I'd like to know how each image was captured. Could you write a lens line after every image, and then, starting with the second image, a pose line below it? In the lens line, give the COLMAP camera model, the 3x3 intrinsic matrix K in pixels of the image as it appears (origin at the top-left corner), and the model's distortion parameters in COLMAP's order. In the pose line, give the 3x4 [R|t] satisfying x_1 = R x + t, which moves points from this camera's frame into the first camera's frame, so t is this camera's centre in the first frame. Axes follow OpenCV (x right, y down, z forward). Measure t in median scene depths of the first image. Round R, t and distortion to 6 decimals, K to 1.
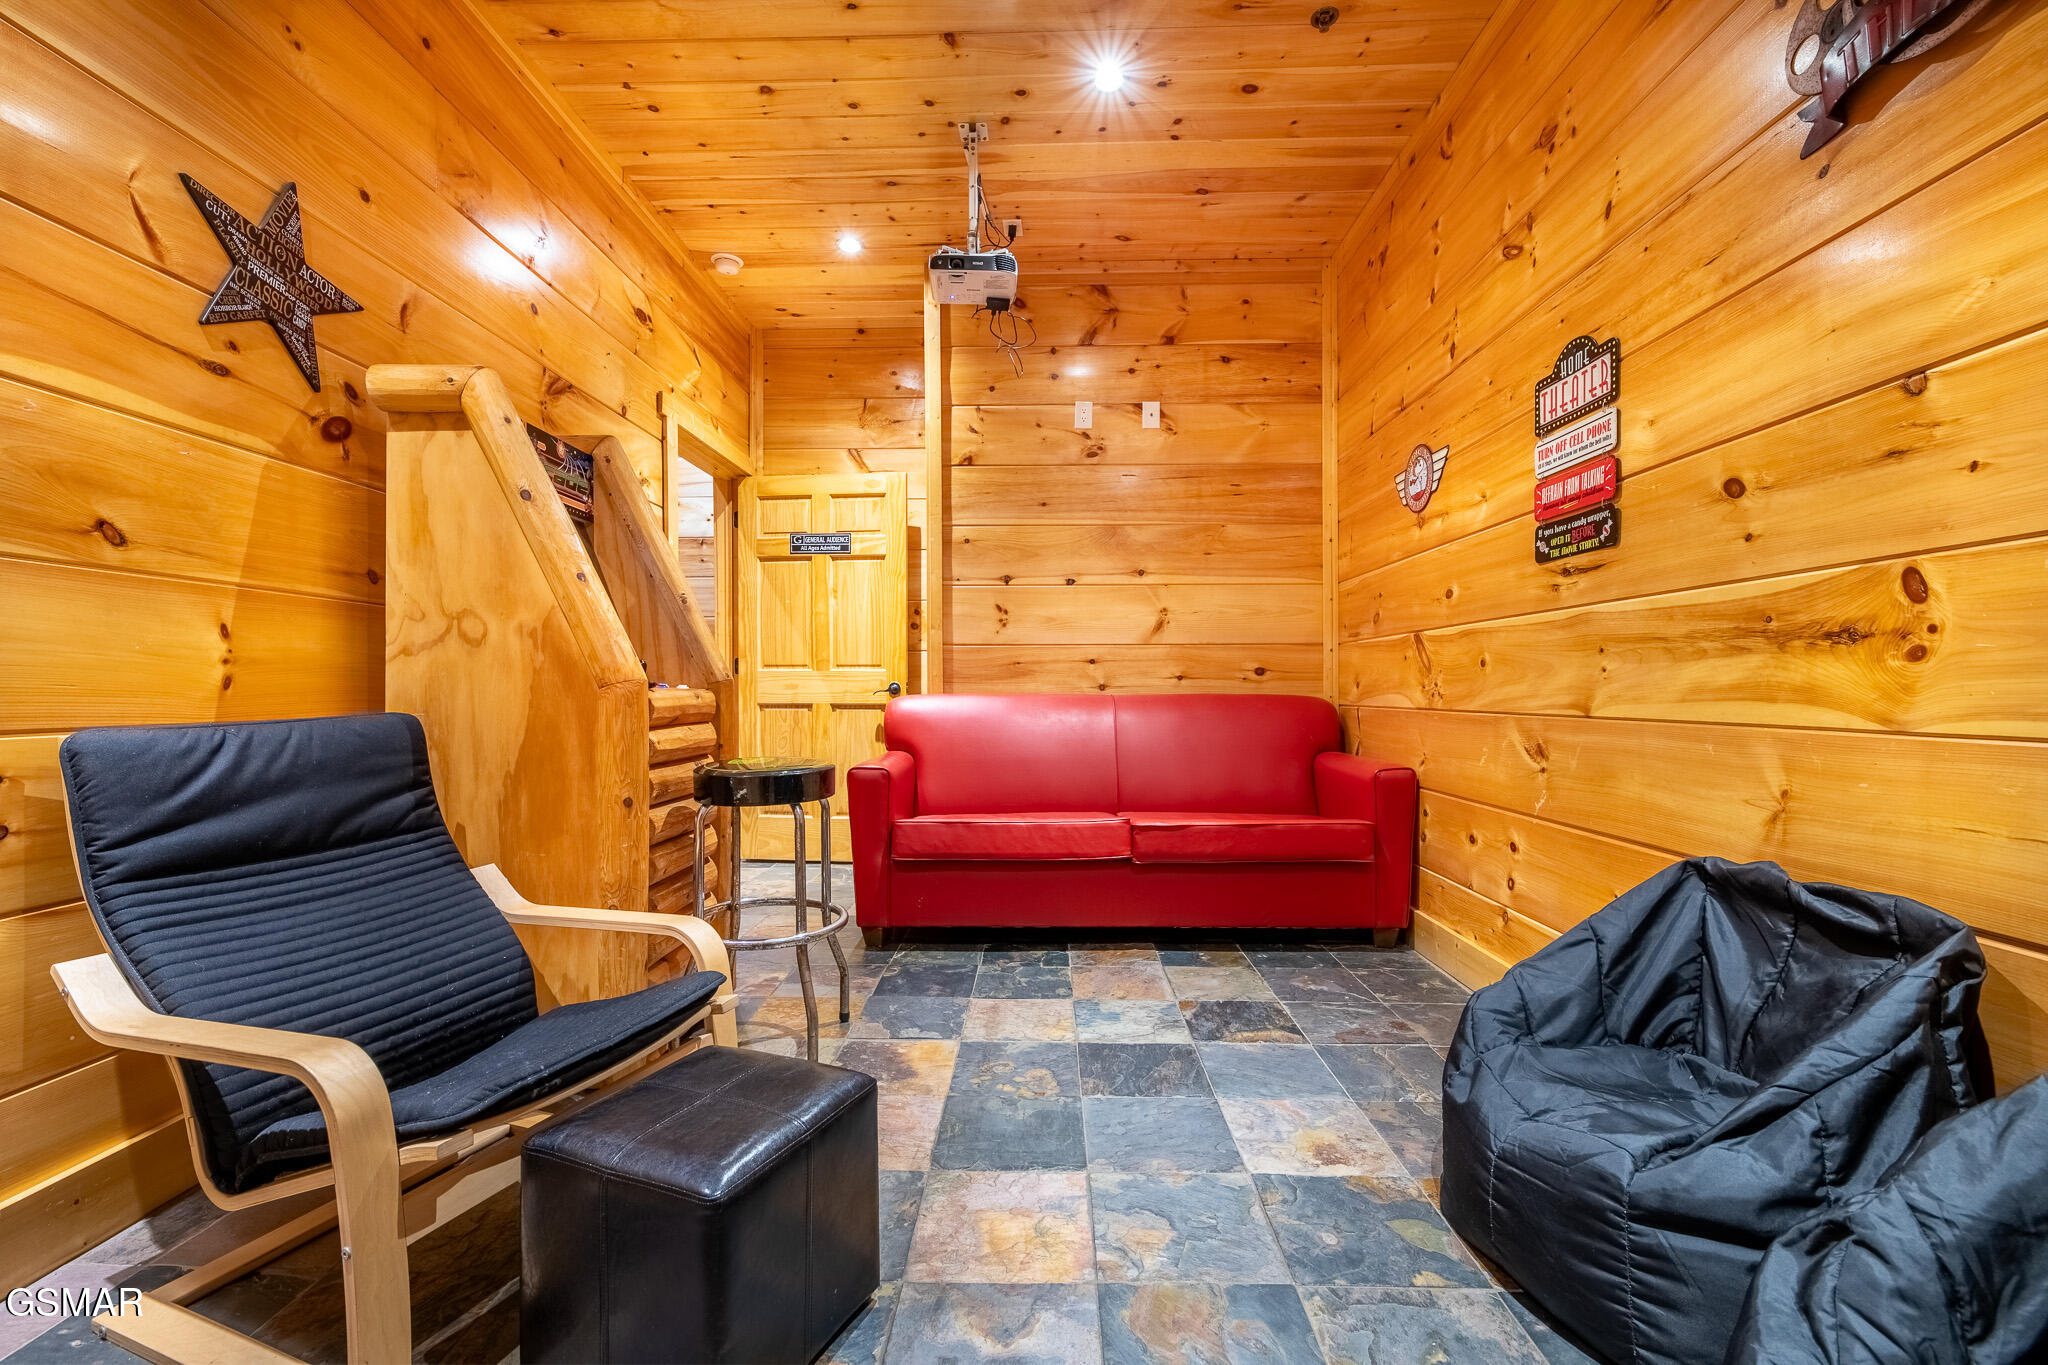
lens RADIAL K [[856.0, 0, 1017.4], [0, 856.0, 685.7], [0, 0, 1]] dist [-0.003773, -0.000960]
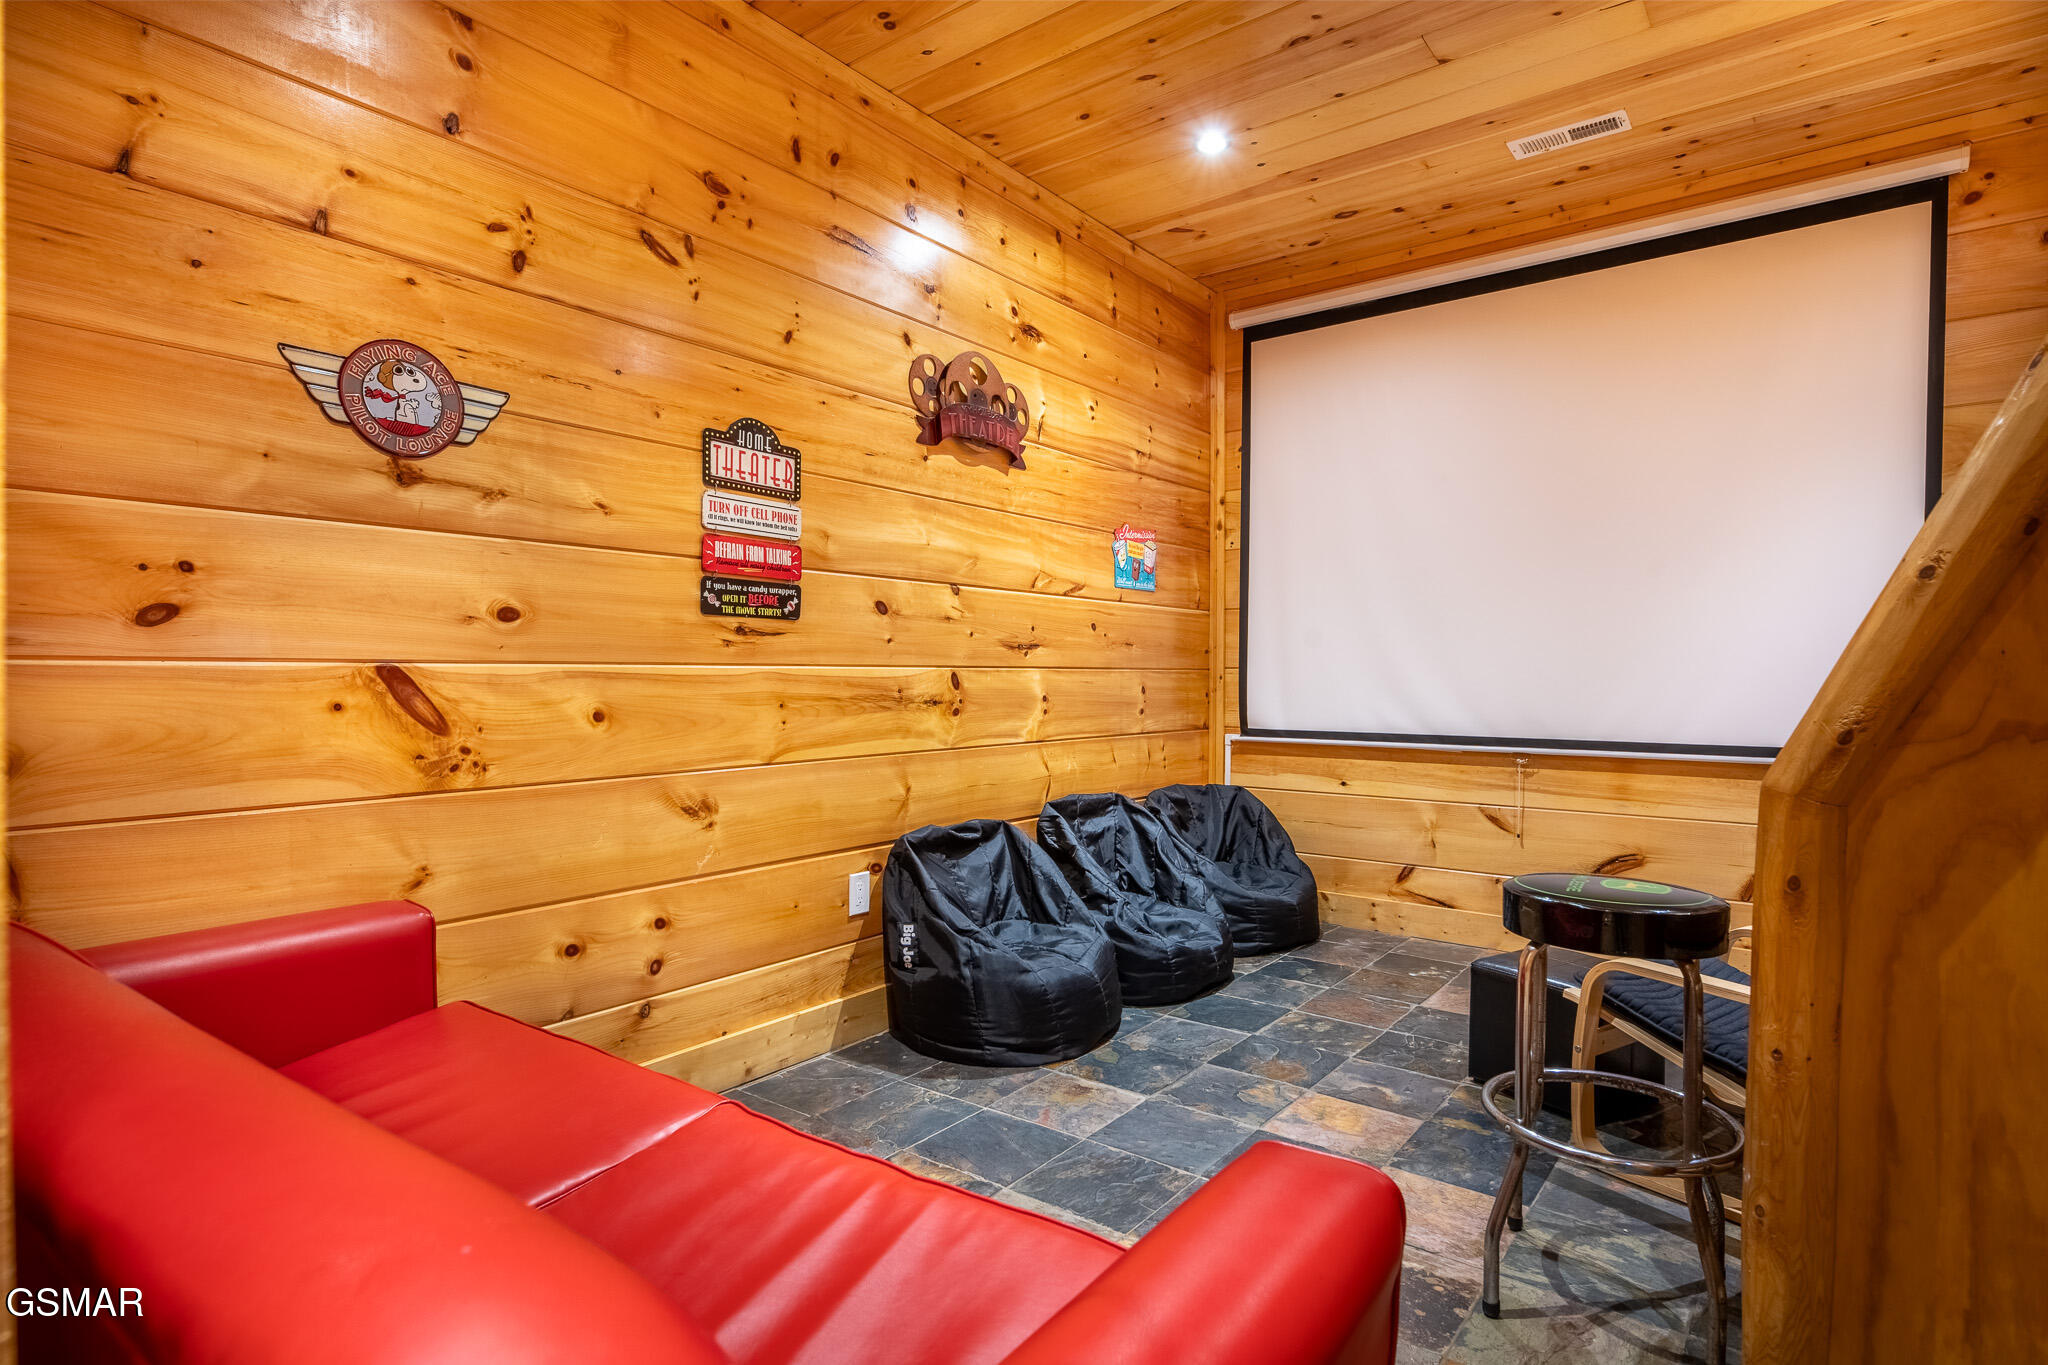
lens RADIAL K [[1044.4, 0, 1038.4], [0, 1044.4, 685.5], [0, 0, 1]] dist [-0.006550, 0.000039]
pose [[-0.815024, -0.007519, 0.579378, -0.430386], [-0.003983, 0.999965, 0.007375, -0.080057], [-0.579413, 0.003703, -0.815026, 1.937988]]
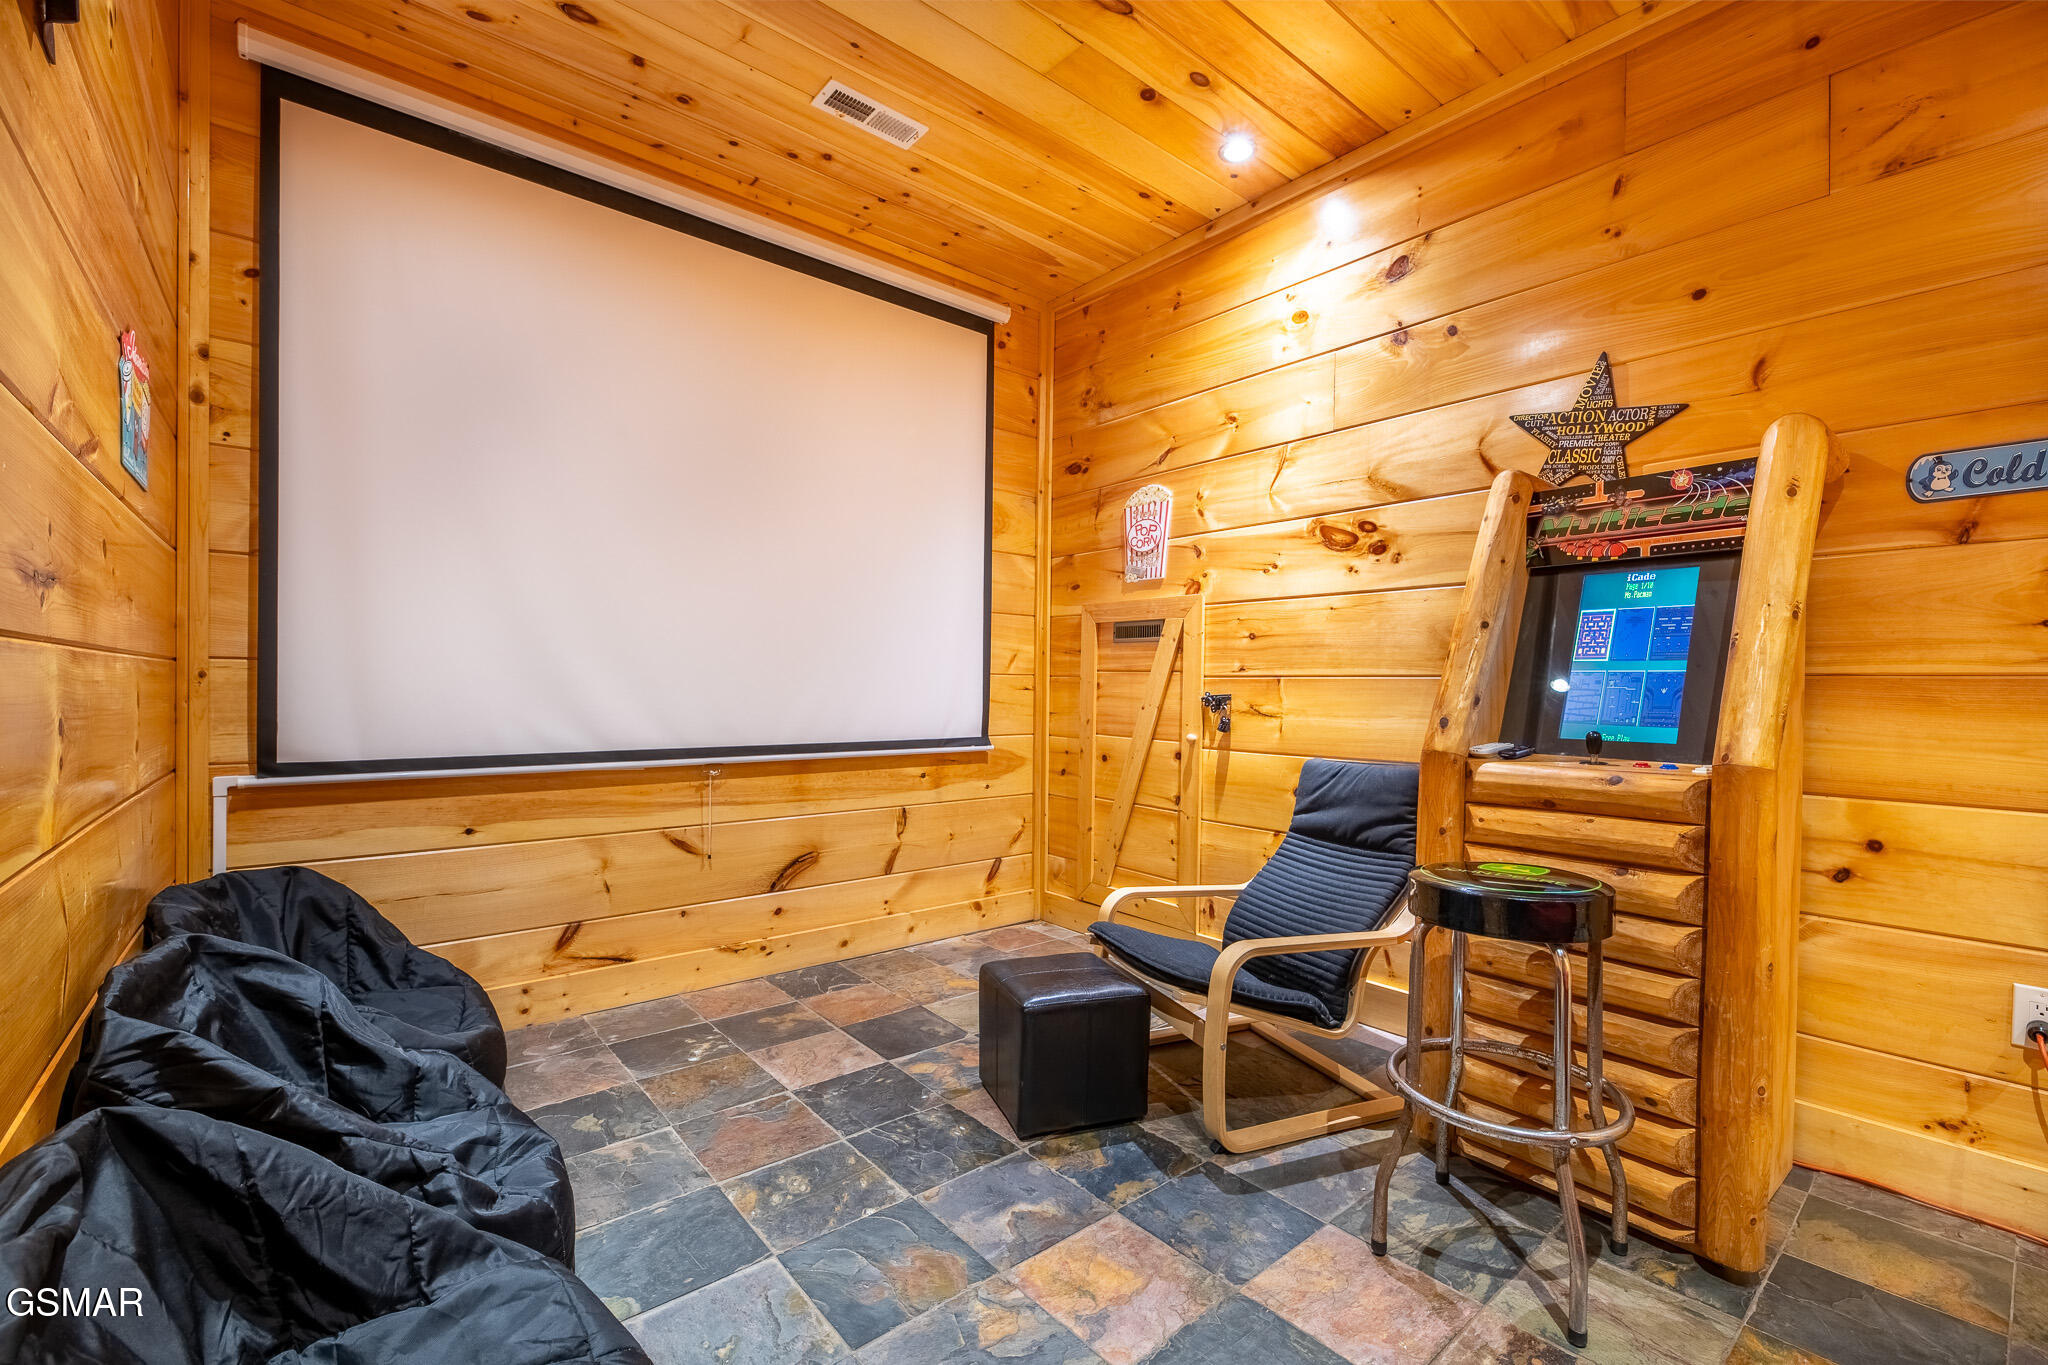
lens RADIAL K [[856.0, 0, 1027.7], [0, 856.0, 692.1], [0, 0, 1]] dist [-0.003773, -0.000960]
pose [[-0.747656, -0.002384, -0.664082, 0.553100], [-0.009491, 0.999930, 0.007096, -0.078466], [0.664018, 0.011609, -0.747626, 1.227821]]
